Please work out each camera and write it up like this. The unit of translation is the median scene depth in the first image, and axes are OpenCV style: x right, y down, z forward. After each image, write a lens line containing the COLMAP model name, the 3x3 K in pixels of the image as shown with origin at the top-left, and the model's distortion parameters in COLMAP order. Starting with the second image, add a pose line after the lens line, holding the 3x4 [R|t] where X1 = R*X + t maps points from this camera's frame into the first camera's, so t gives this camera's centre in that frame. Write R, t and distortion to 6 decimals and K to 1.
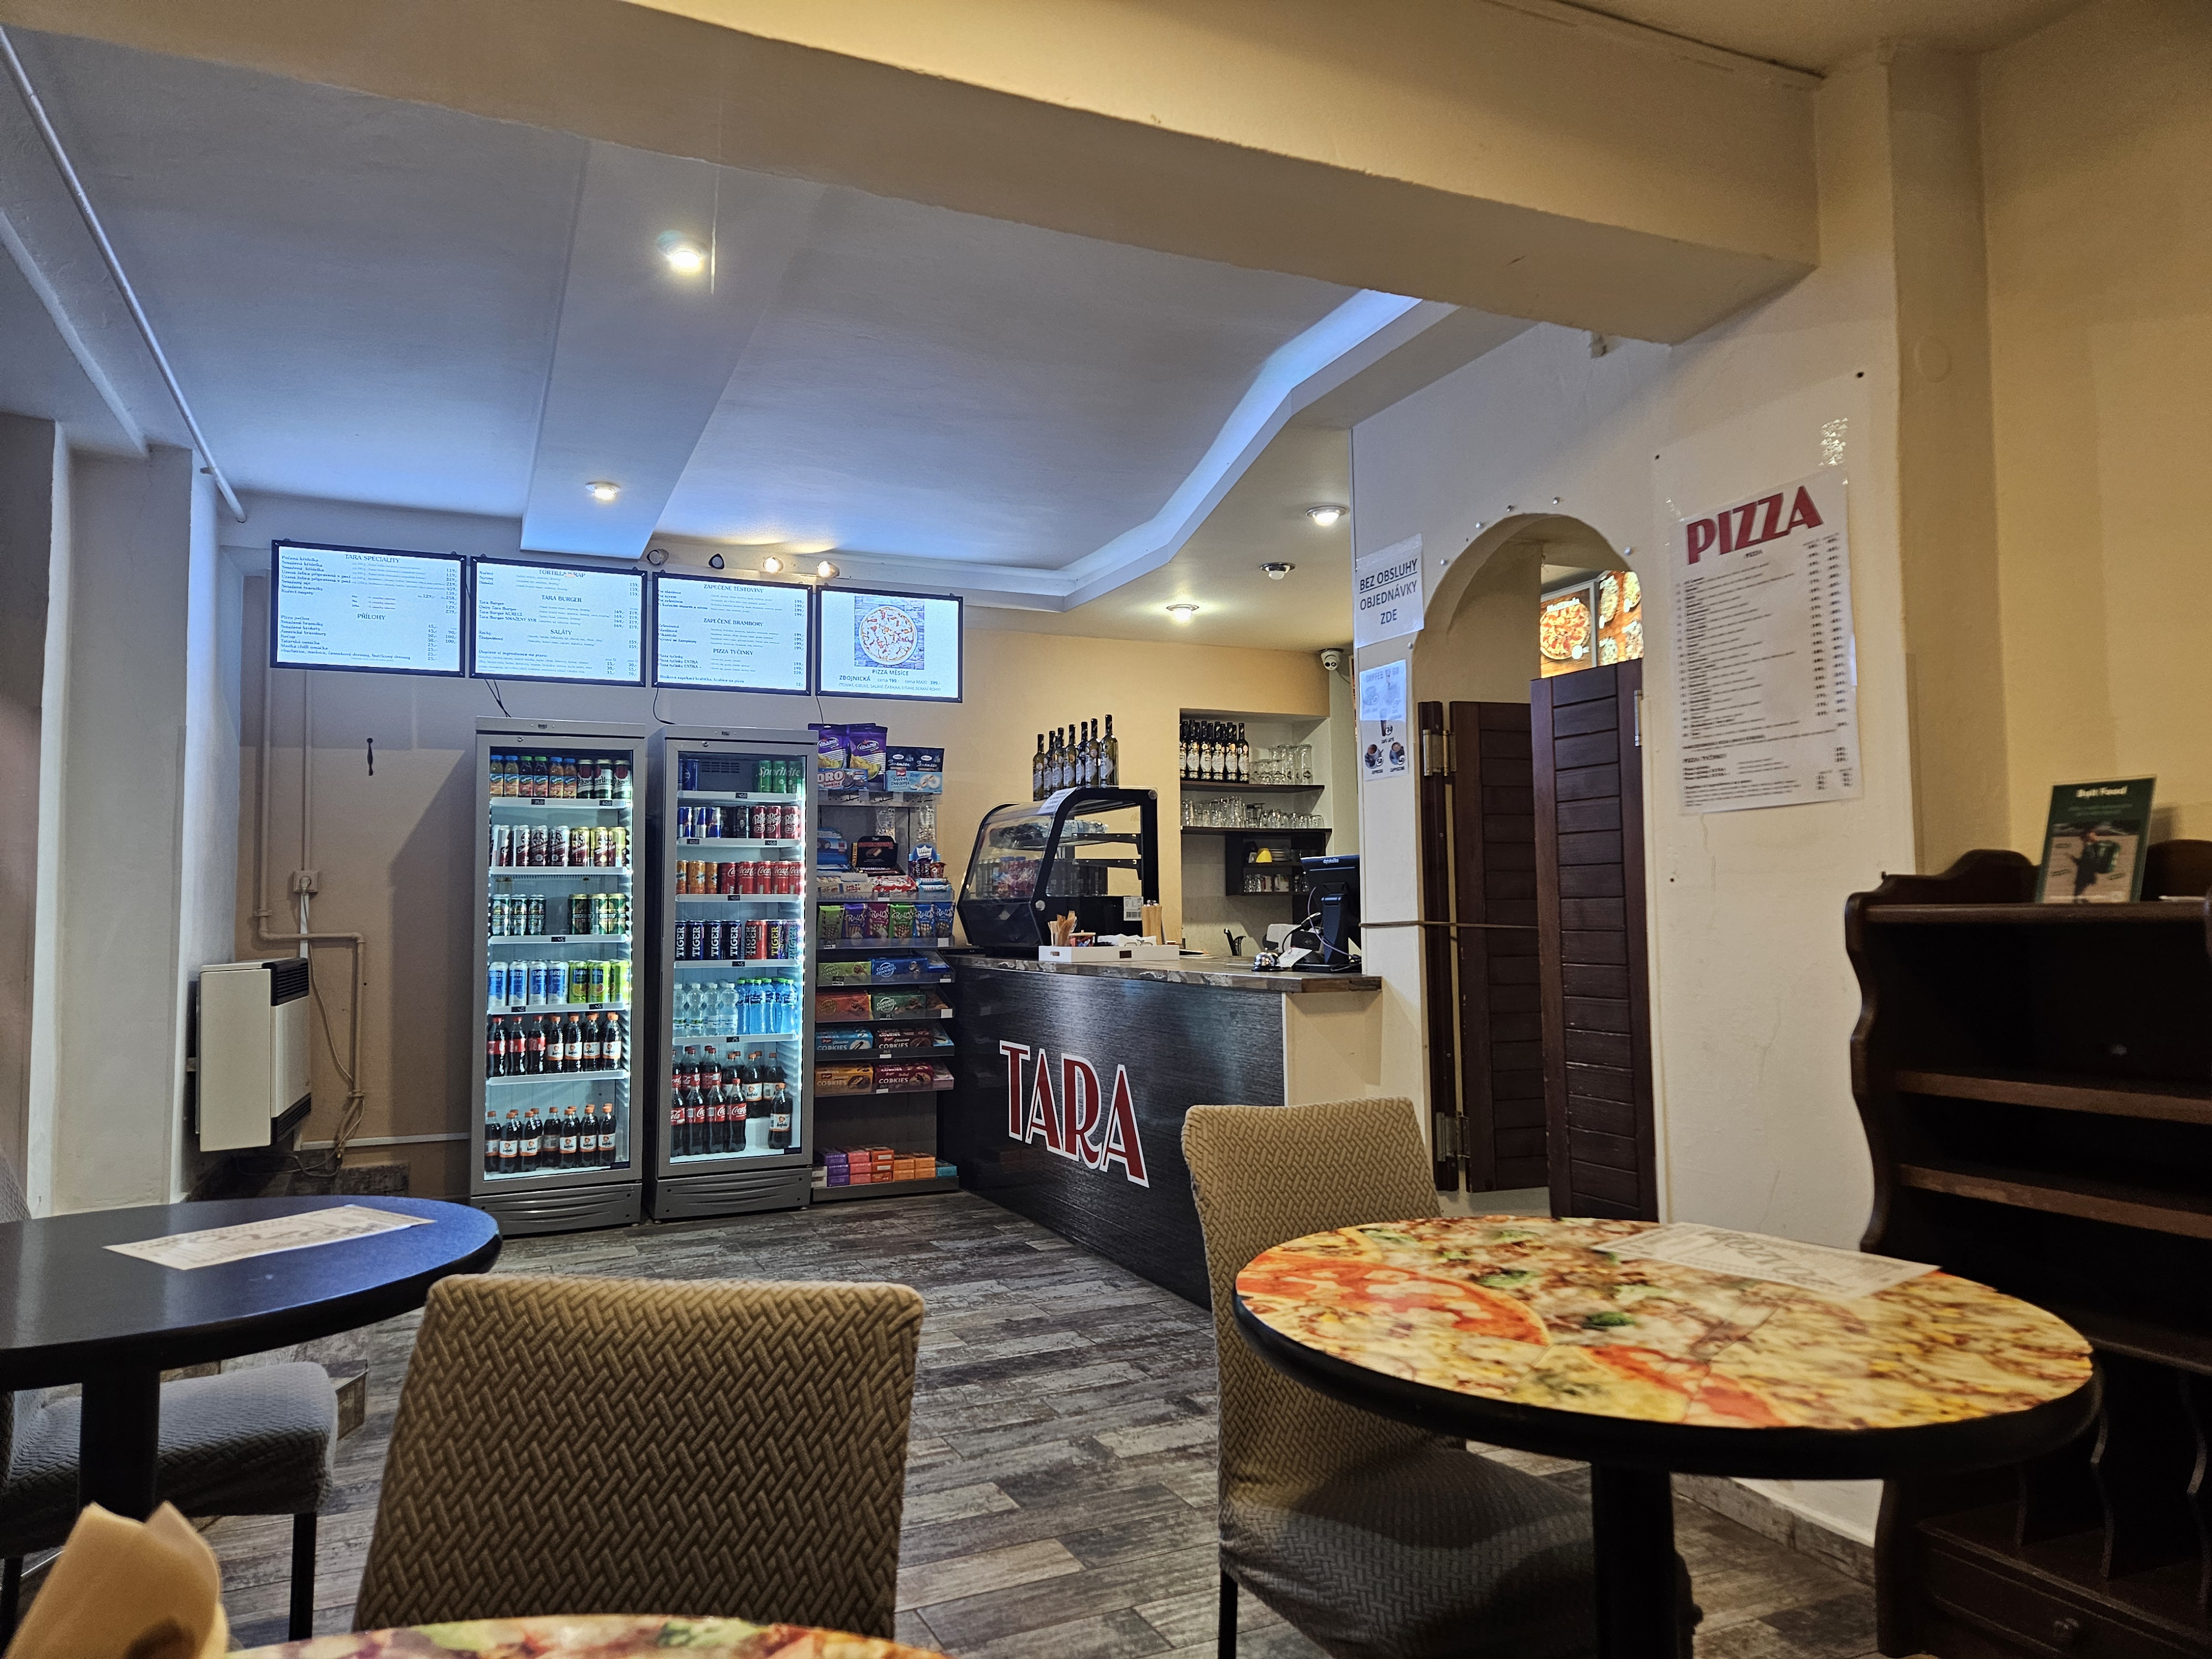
lens RADIAL K [[1487.1, 0, 1120.5], [0, 1487.1, 810.0], [0, 0, 1]] dist [0.050964, 0.000297]
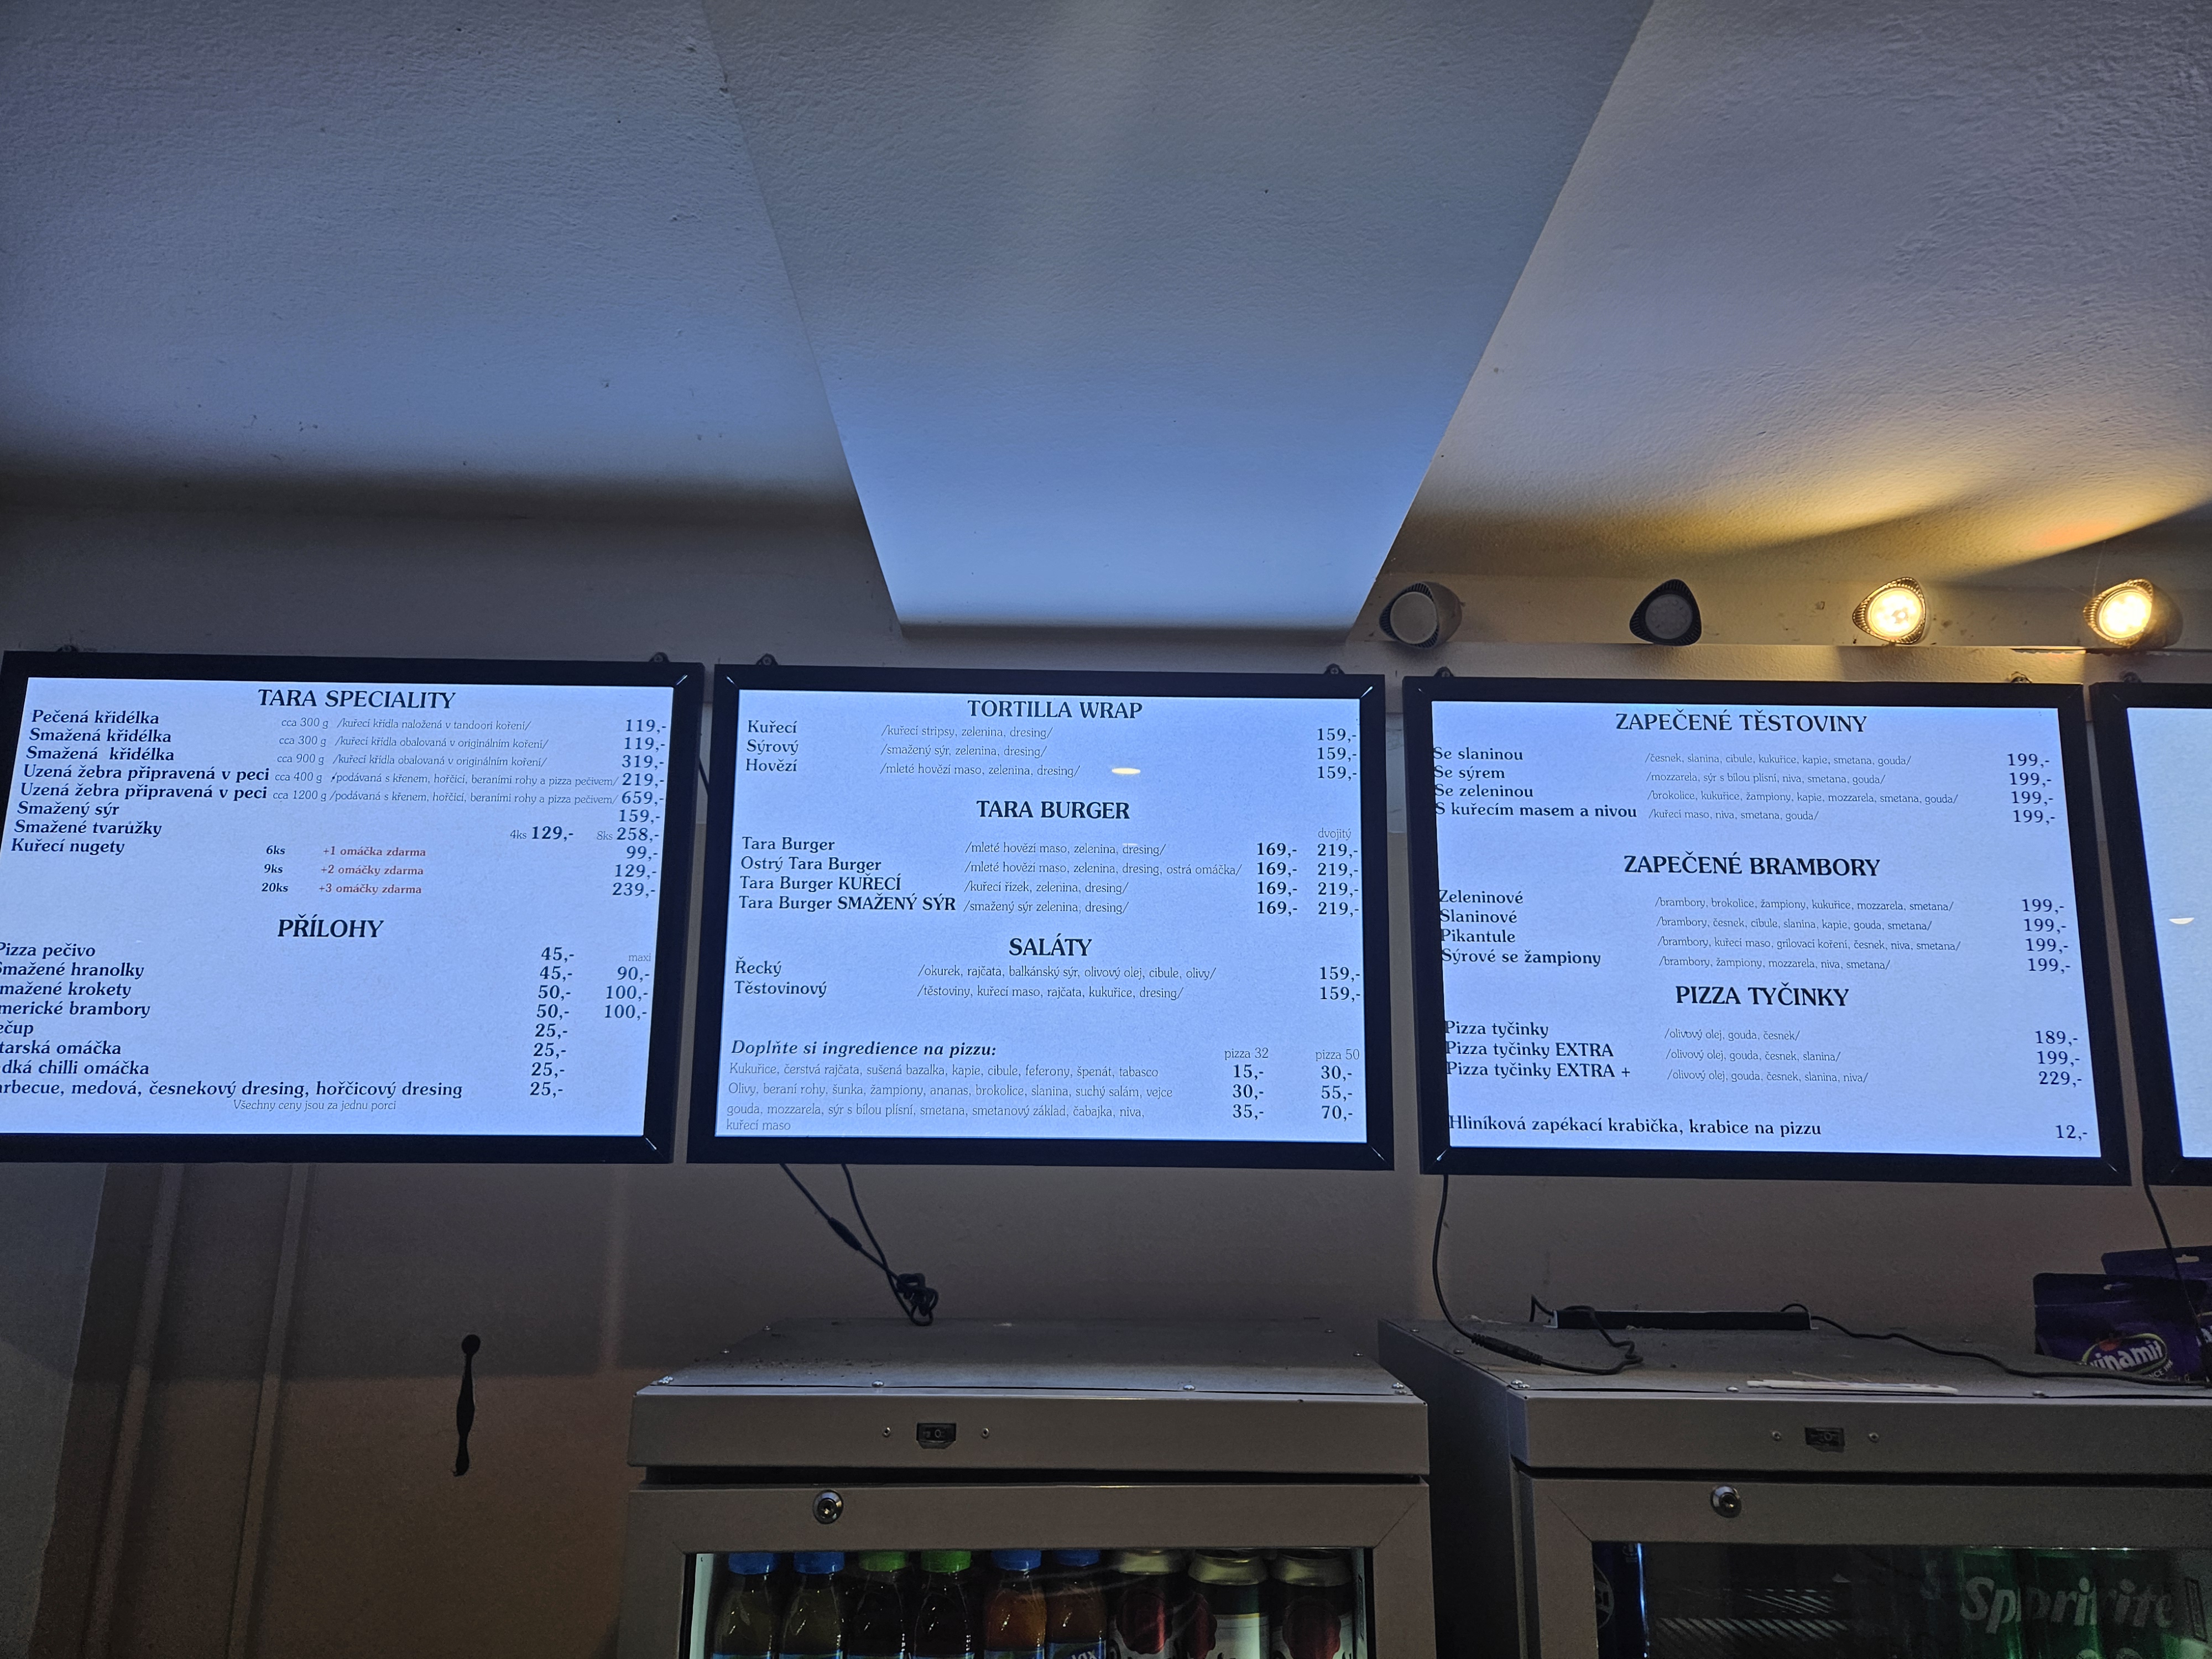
lens RADIAL K [[1487.1, 0, 1108.2], [0, 1487.1, 831.2], [0, 0, 1]] dist [0.050964, 0.000297]
pose [[0.921845, -0.063782, -0.382274, -0.266374], [0.007669, 0.989174, -0.146547, -0.099750], [0.387483, 0.132162, 0.912354, 0.764909]]
